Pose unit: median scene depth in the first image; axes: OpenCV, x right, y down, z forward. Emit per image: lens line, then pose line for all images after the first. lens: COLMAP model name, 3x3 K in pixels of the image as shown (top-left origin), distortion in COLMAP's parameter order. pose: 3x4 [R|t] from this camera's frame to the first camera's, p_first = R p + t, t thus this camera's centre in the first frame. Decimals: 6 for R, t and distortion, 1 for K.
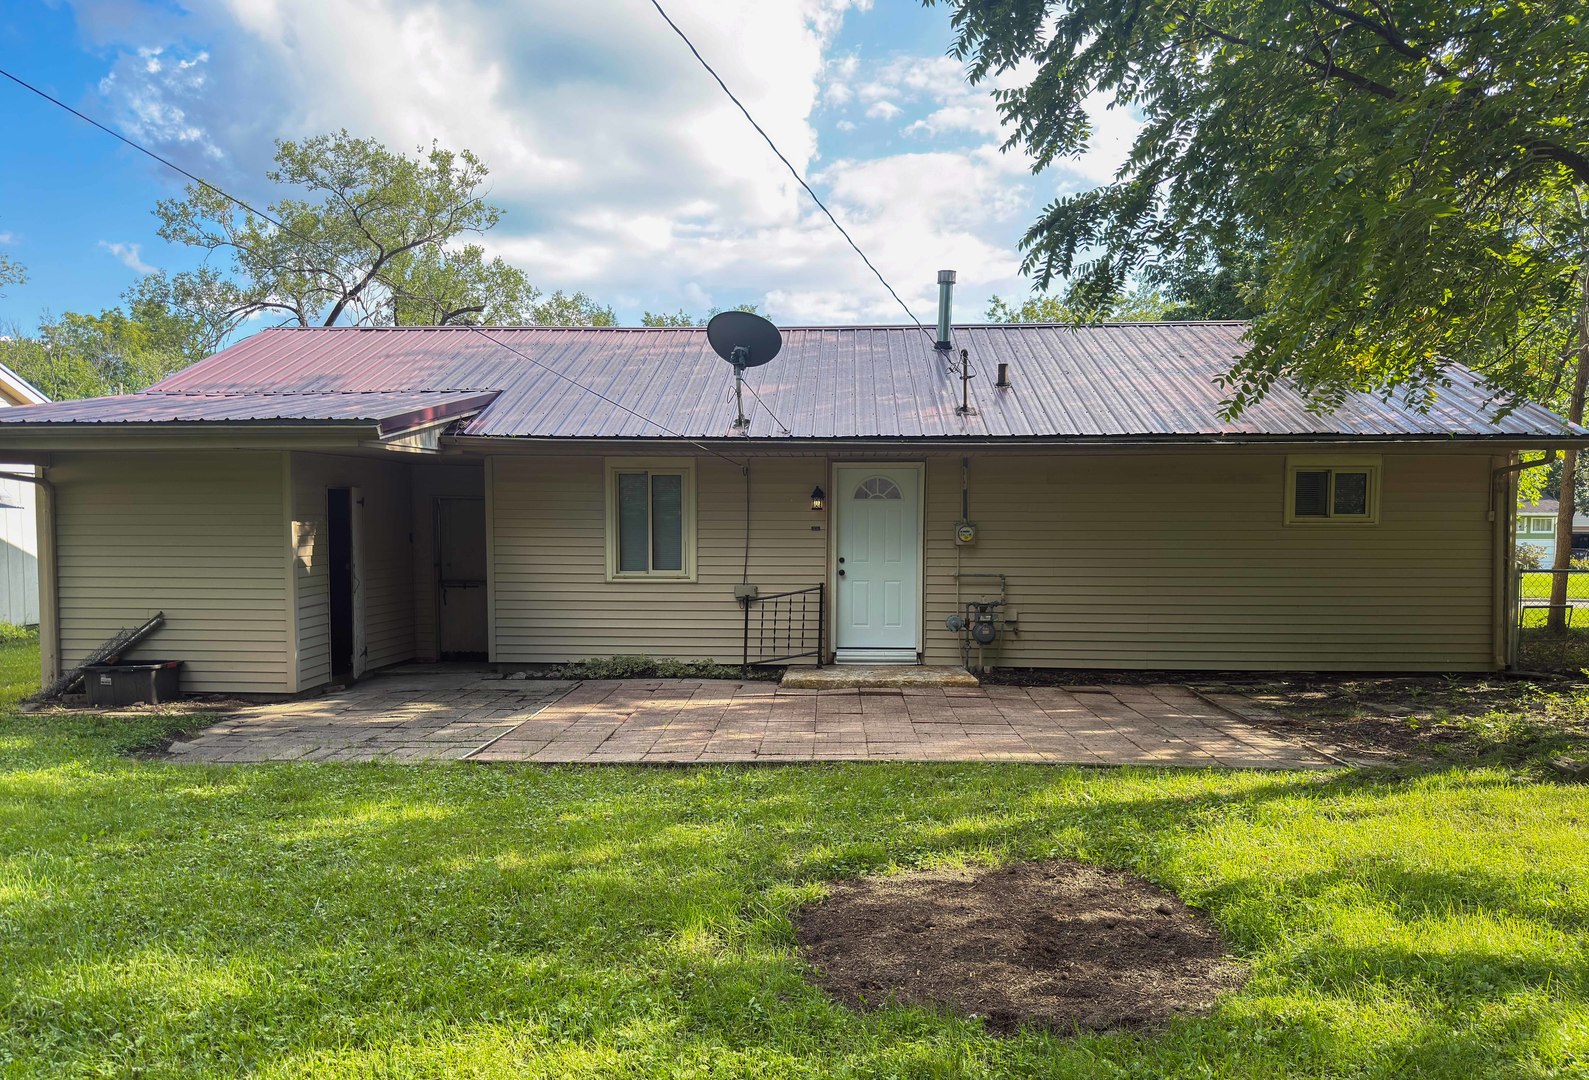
lens RADIAL K [[1158.8, 0, 795.1], [0, 1158.8, 554.9], [0, 0, 1]] dist [0.069414, -0.055543]
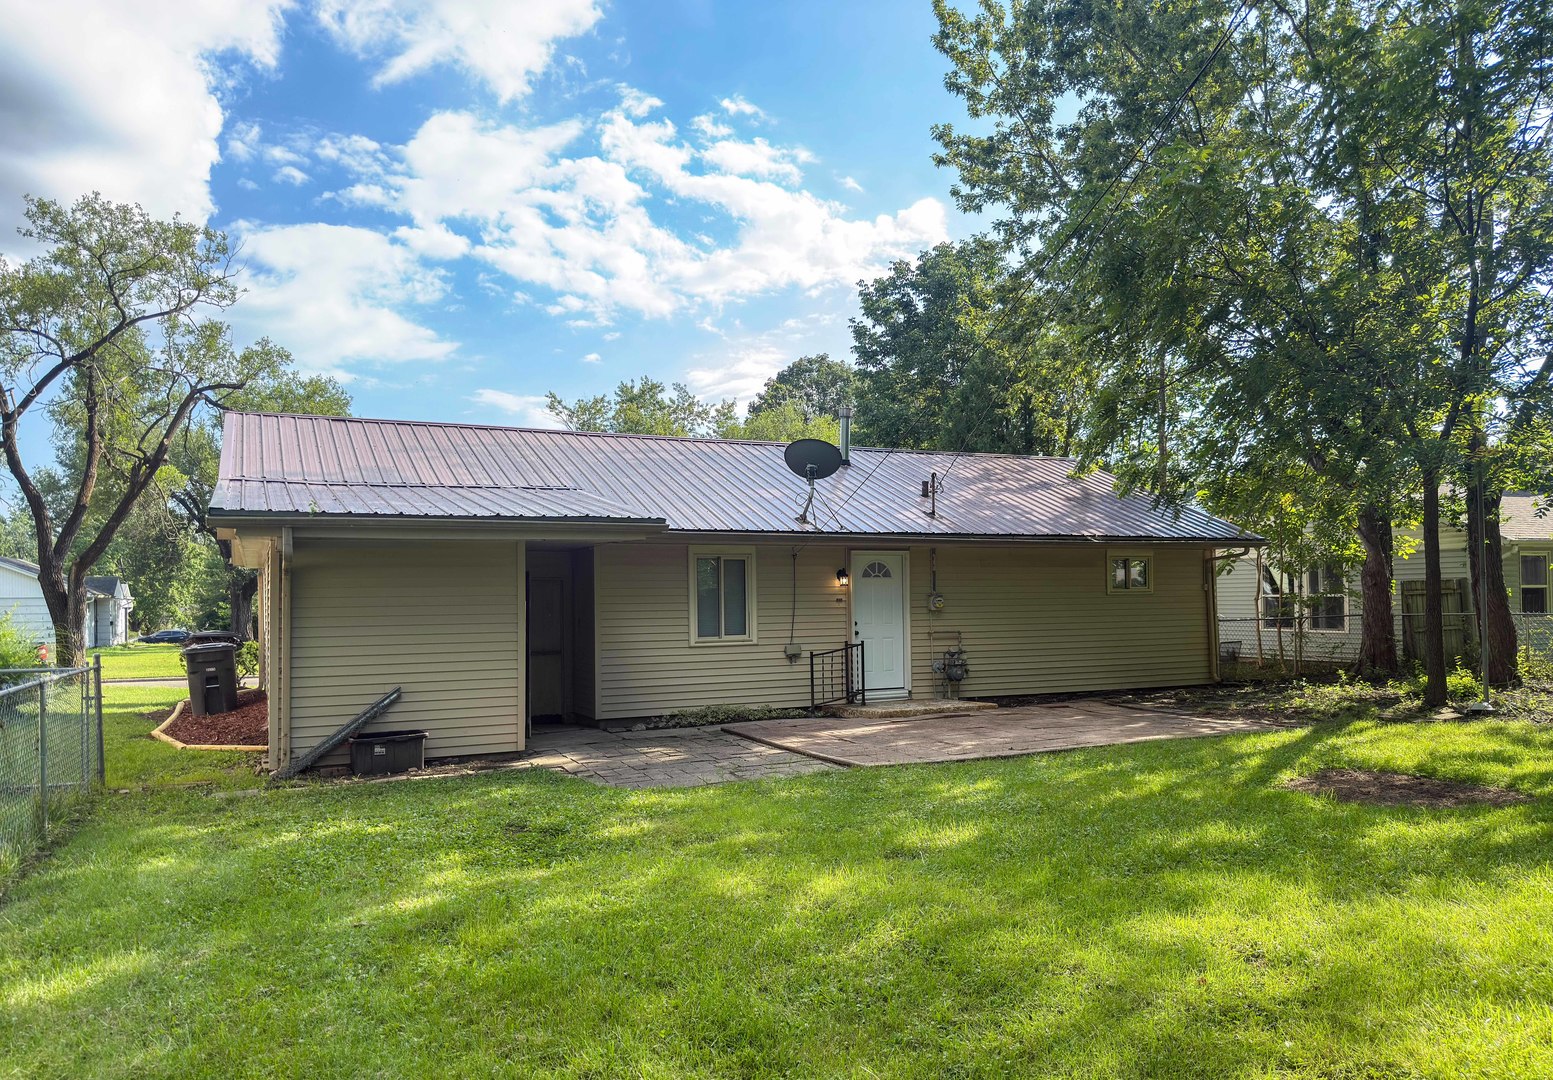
lens RADIAL K [[1102.0, 0, 773.1], [0, 1102.0, 531.0], [0, 0, 1]] dist [0.054128, -0.003079]
pose [[0.883320, 0.014349, 0.468551, -0.640655], [0.023944, 0.996846, -0.075668, -0.007987], [-0.468159, 0.078059, 0.880190, -0.076168]]
